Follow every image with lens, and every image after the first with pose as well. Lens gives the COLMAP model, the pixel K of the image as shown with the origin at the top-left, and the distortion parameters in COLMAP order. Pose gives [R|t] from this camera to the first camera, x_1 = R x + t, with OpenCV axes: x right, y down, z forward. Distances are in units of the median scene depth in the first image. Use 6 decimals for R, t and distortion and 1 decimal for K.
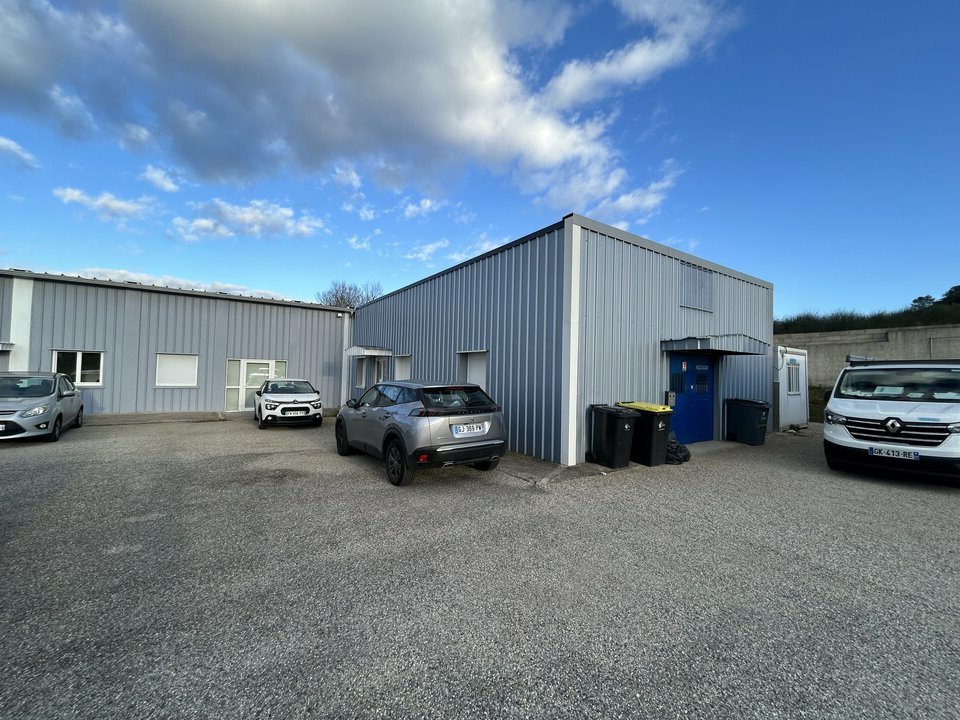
lens RADIAL K [[392.8, 0, 480.0], [0, 392.8, 360.0], [0, 0, 1]] dist [0.010082, 0.000029]
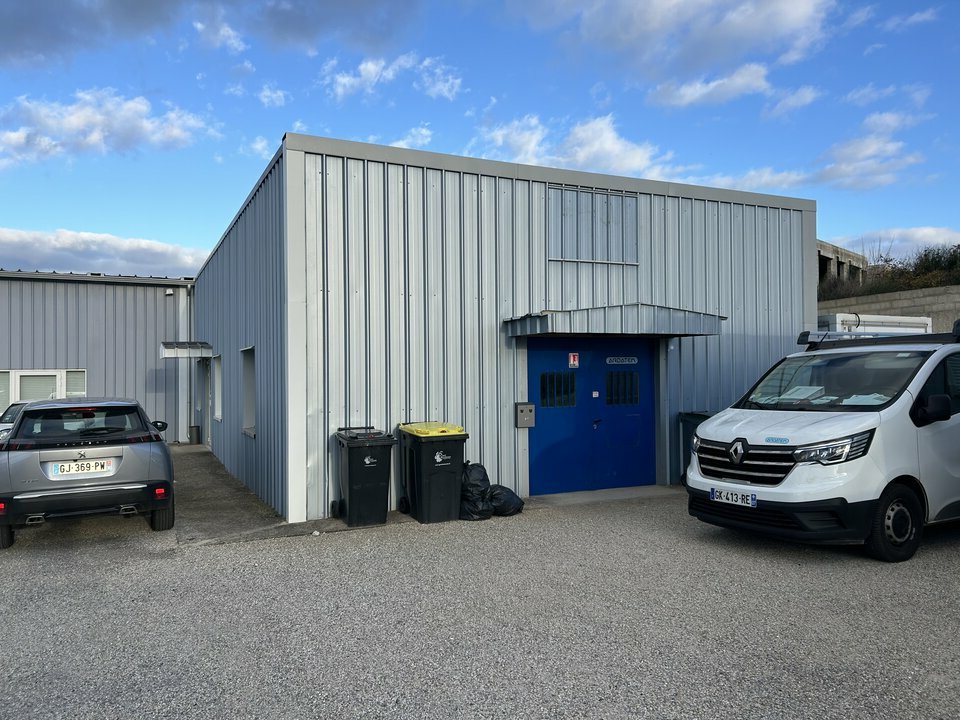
lens RADIAL K [[786.8, 0, 480.0], [0, 786.8, 360.0], [0, 0, 1]] dist [0.118681, -0.001145]
pose [[0.979873, -0.038500, -0.195876, 0.671655], [0.041394, 0.999086, 0.010699, -0.002785], [0.195285, -0.018592, 0.980570, -0.198506]]
